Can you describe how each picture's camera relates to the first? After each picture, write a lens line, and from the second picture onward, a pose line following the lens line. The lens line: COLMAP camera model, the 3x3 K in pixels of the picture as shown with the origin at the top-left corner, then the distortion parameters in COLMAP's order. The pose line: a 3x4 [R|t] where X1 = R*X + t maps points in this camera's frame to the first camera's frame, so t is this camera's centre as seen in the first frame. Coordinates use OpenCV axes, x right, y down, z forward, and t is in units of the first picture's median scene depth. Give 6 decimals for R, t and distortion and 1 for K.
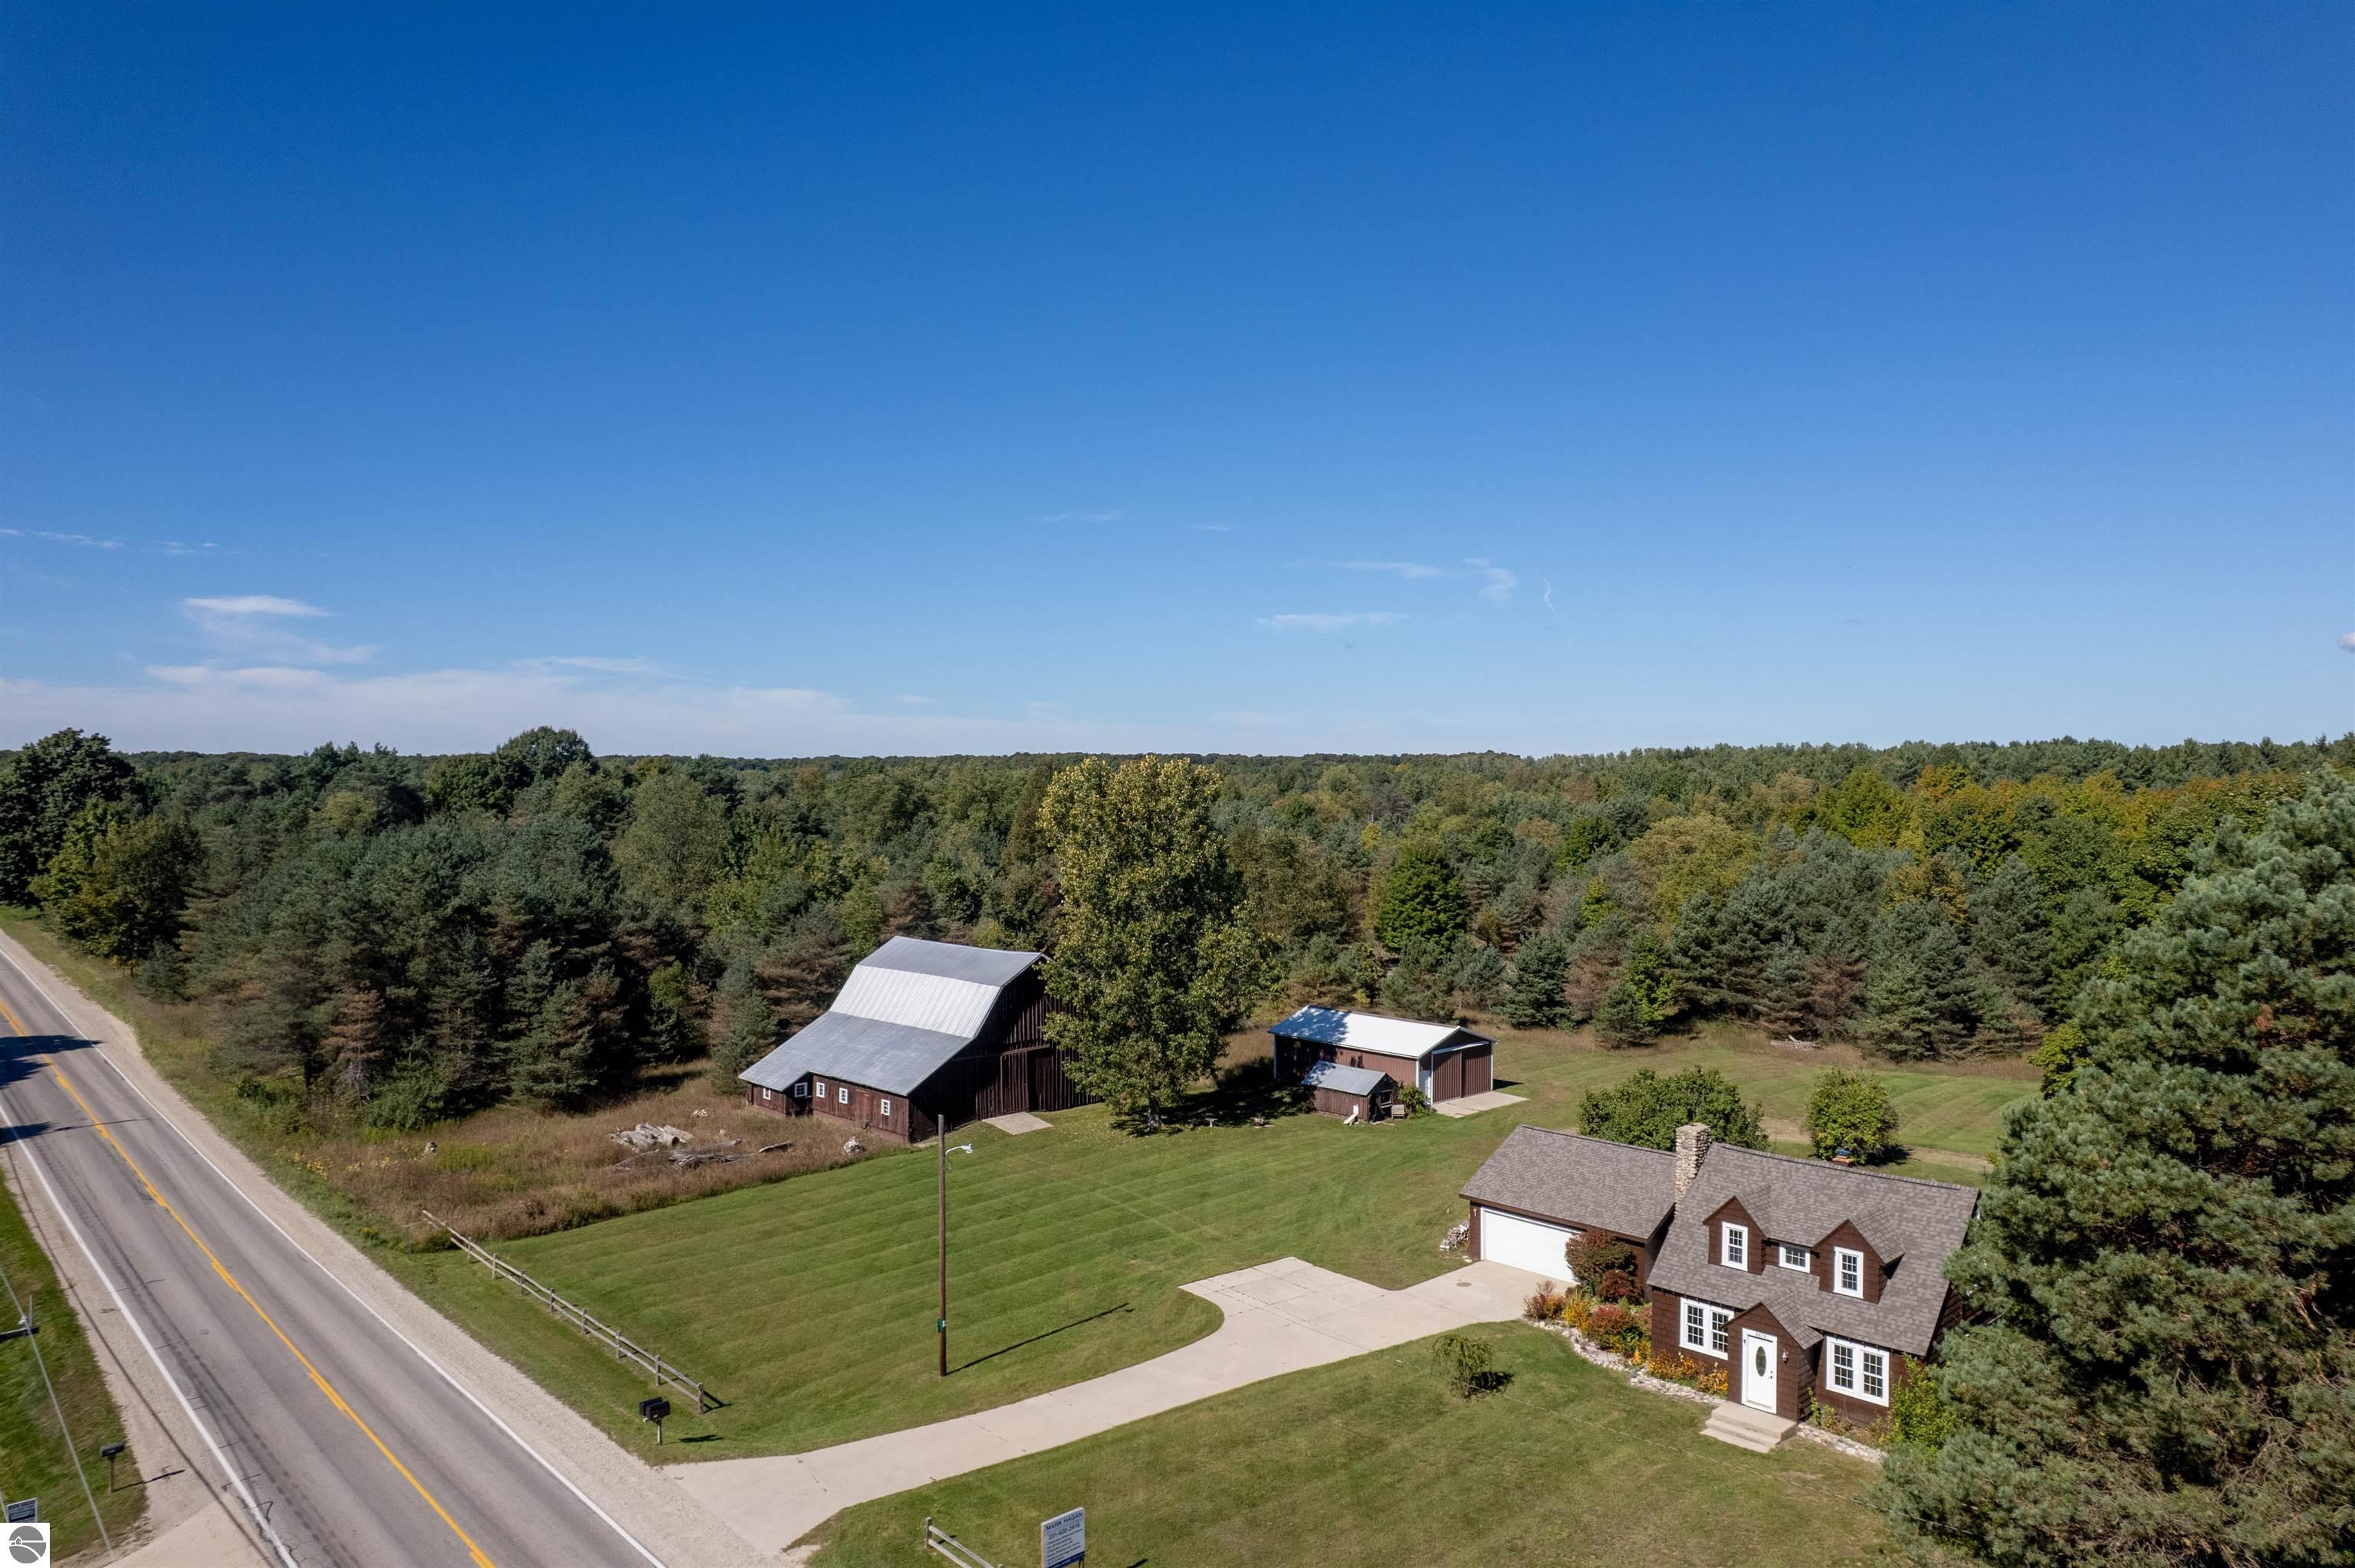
lens RADIAL K [[1506.7, 0, 1192.9], [0, 1506.7, 788.2], [0, 0, 1]] dist [-0.073701, 0.063396]
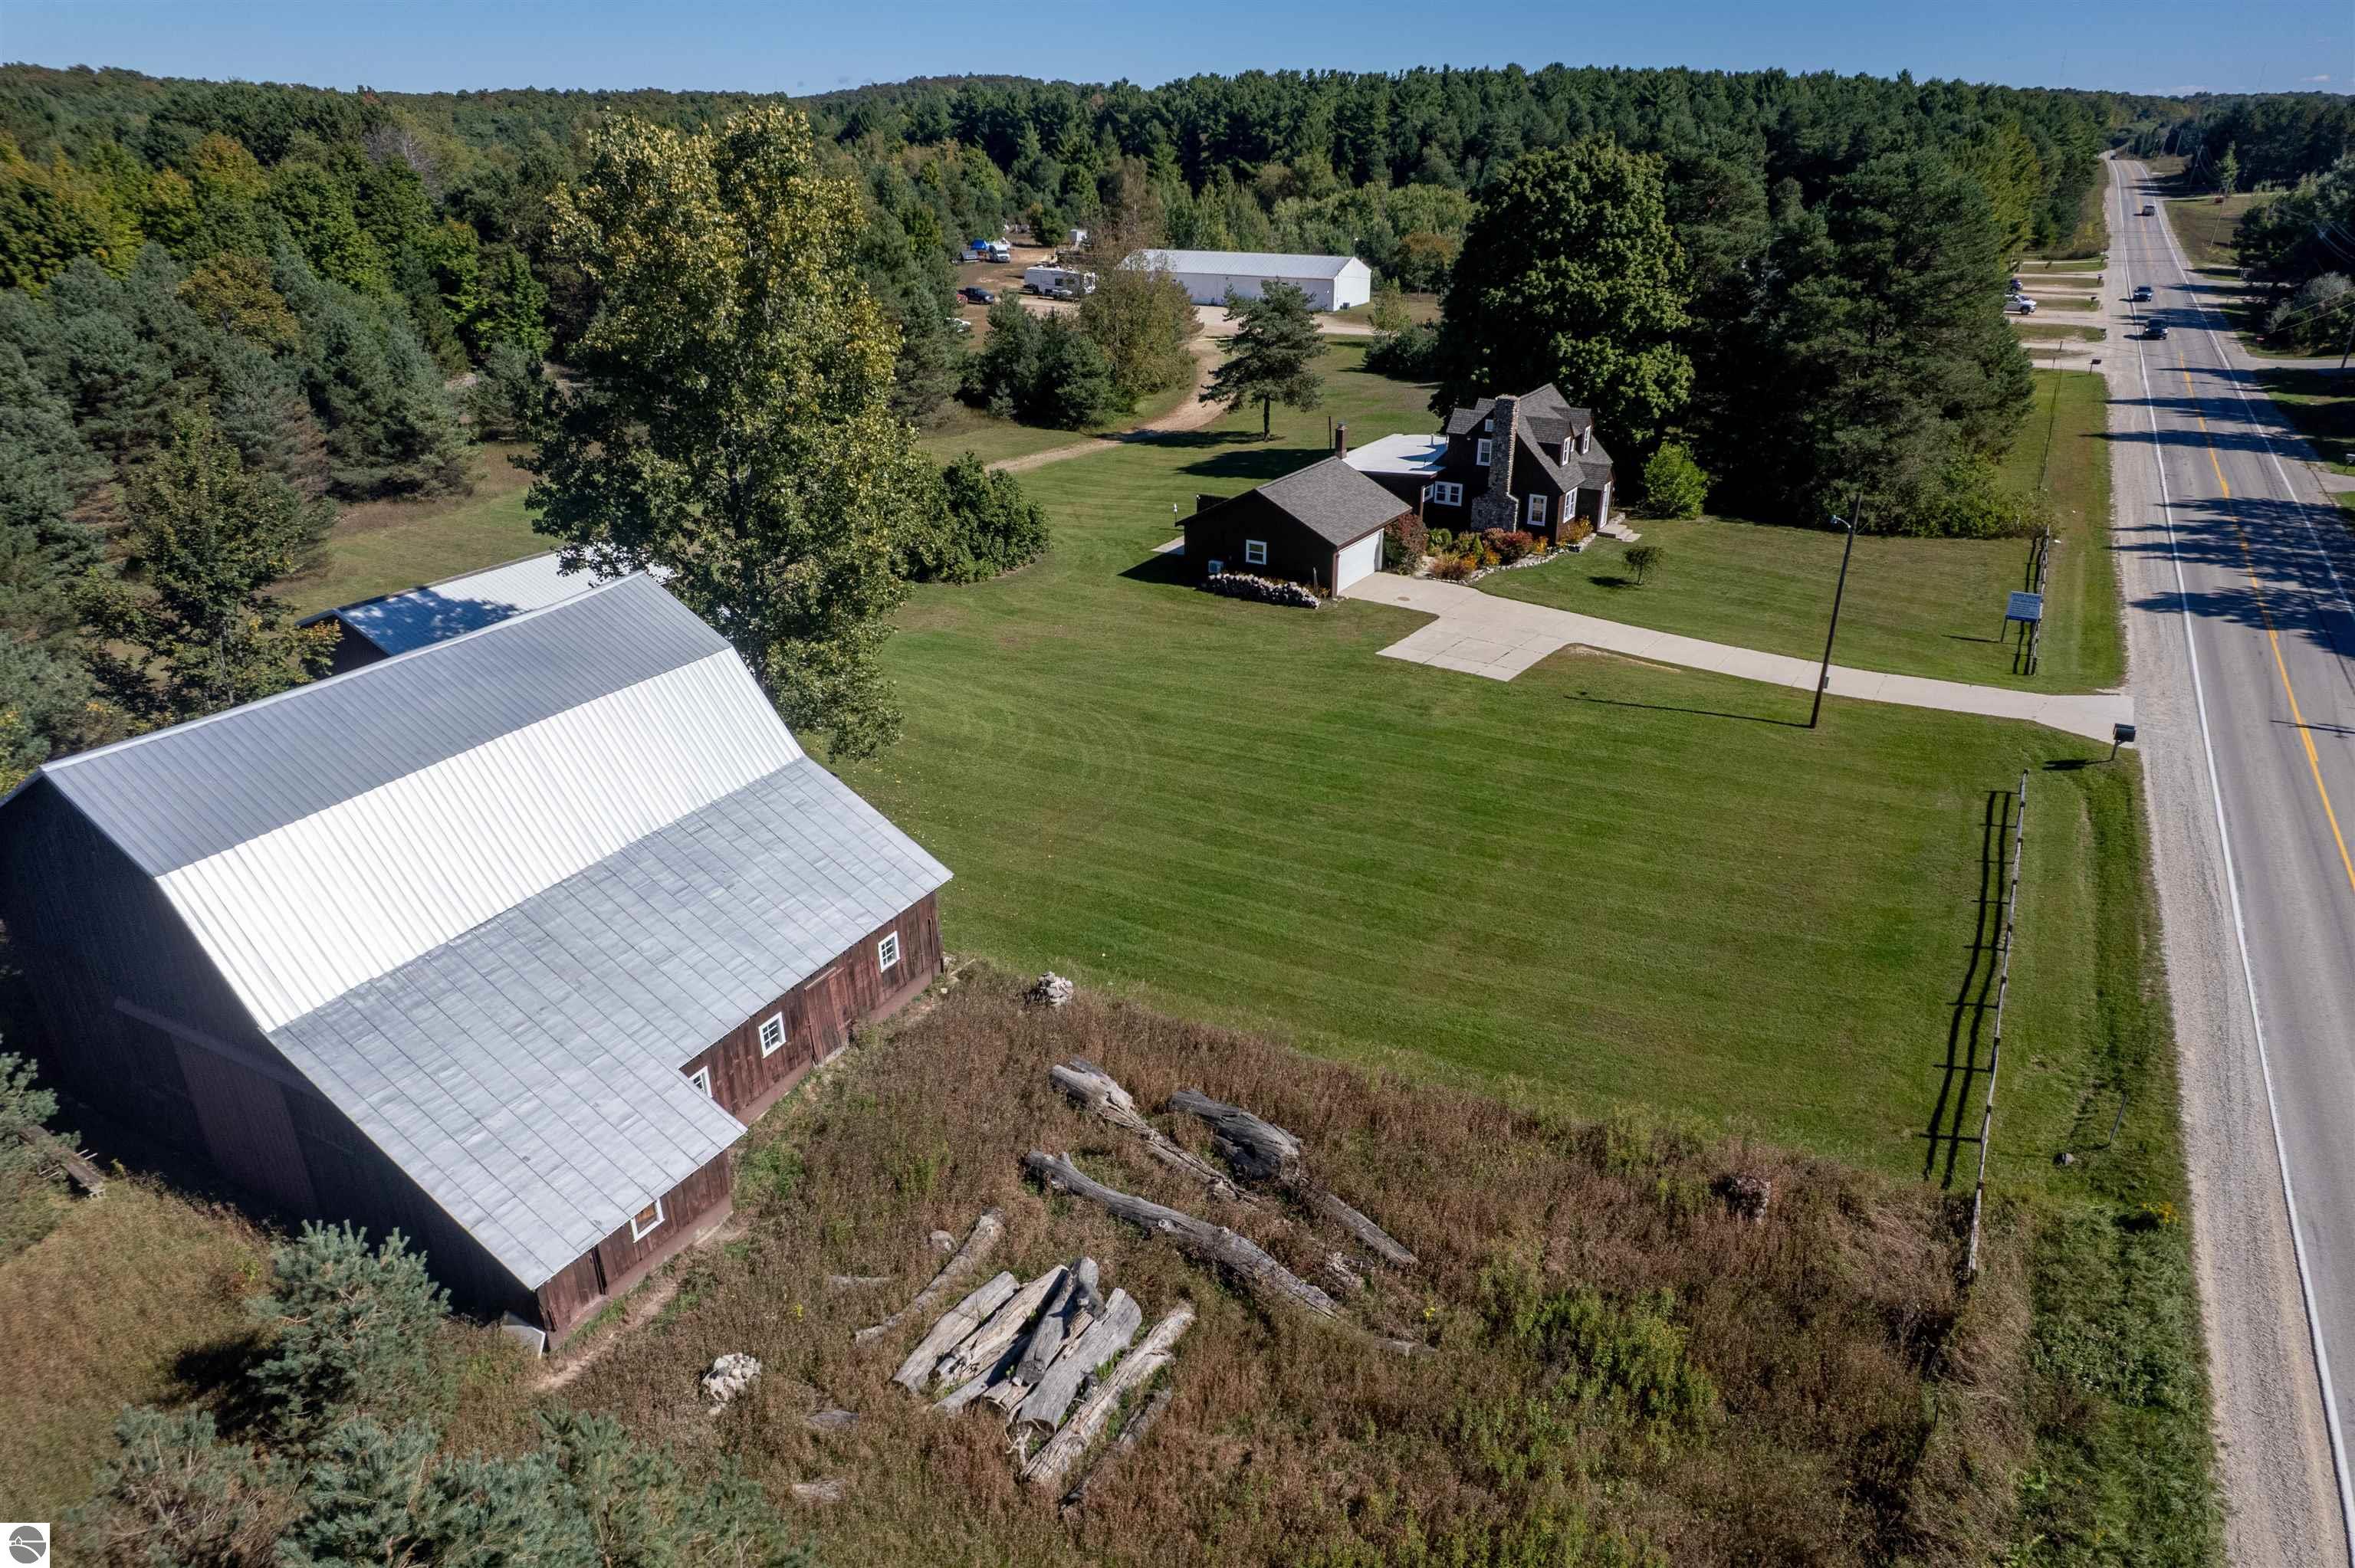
lens RADIAL K [[1506.7, 0, 1192.9], [0, 1506.7, 788.2], [0, 0, 1]] dist [-0.073701, 0.063396]
pose [[-0.291432, -0.383994, 0.876137, -0.839505], [0.006366, 0.915096, 0.403186, -0.015445], [-0.956570, 0.123079, -0.264244, 1.421386]]
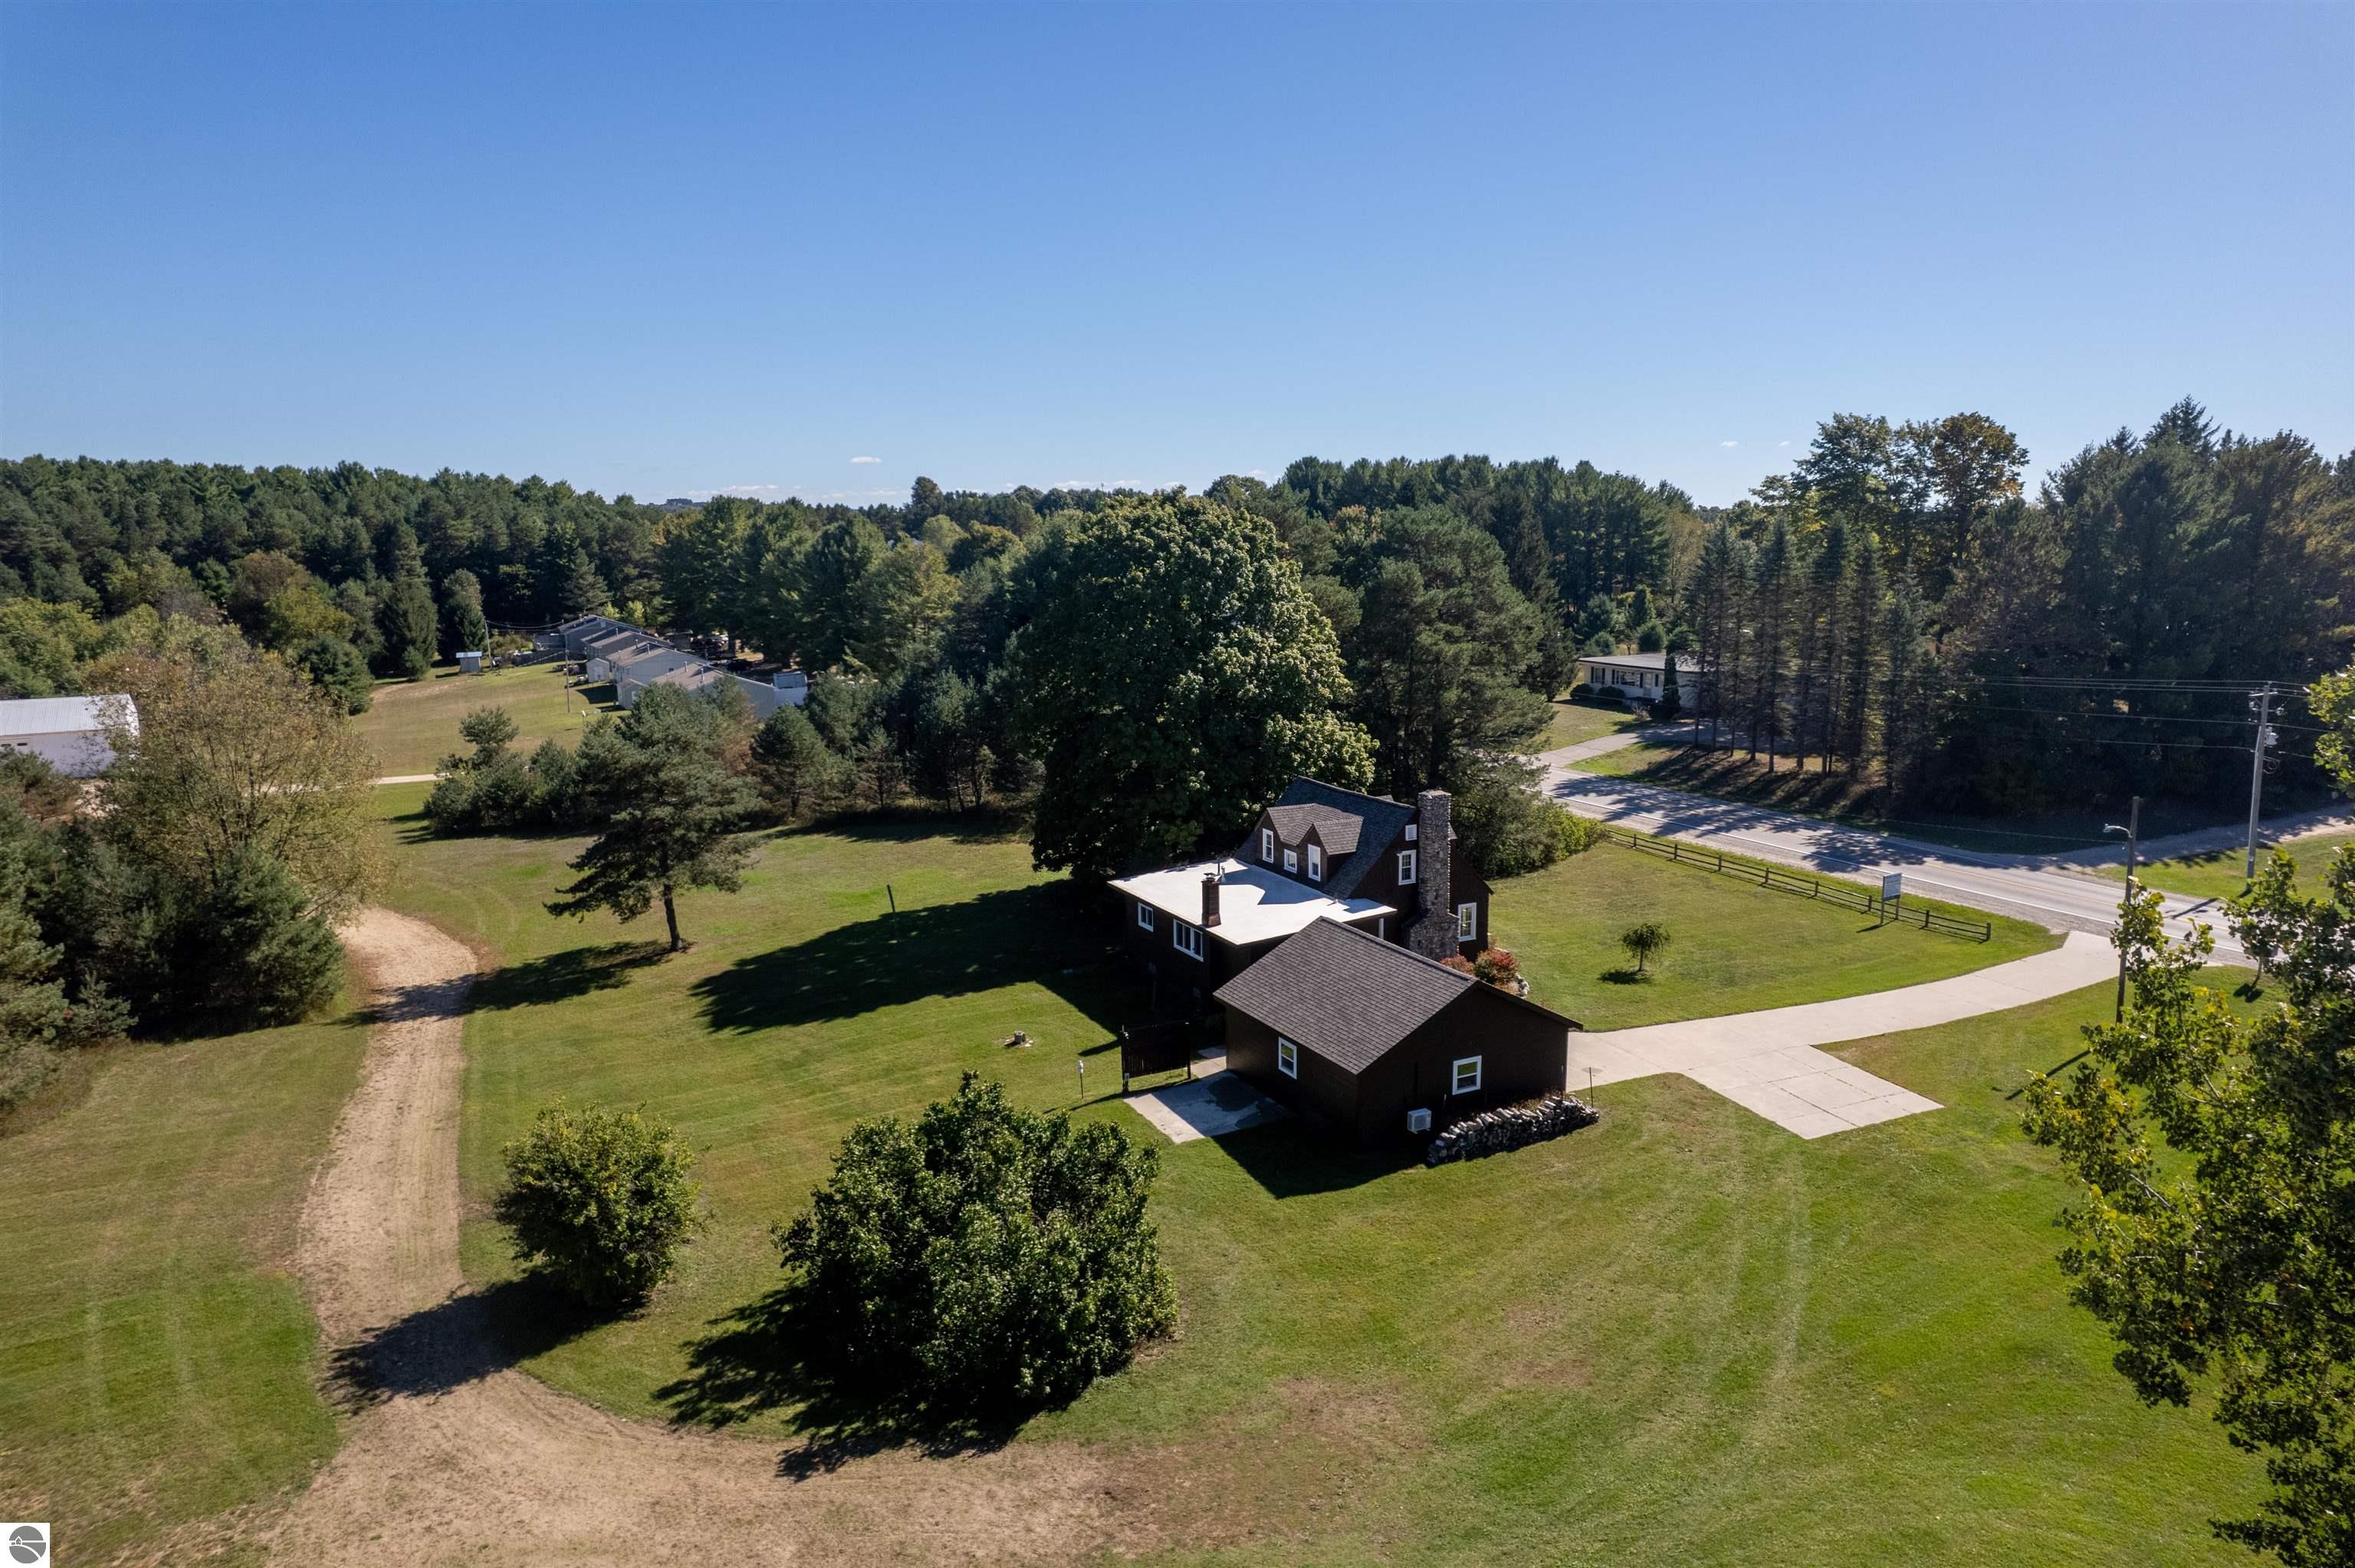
lens RADIAL K [[1506.7, 0, 1192.9], [0, 1506.7, 788.2], [0, 0, 1]] dist [-0.073701, 0.063396]
pose [[-0.967810, -0.030672, 0.249807, 0.185073], [0.014002, 0.984447, 0.175122, 0.013246], [-0.251293, 0.172983, -0.952328, 1.765474]]
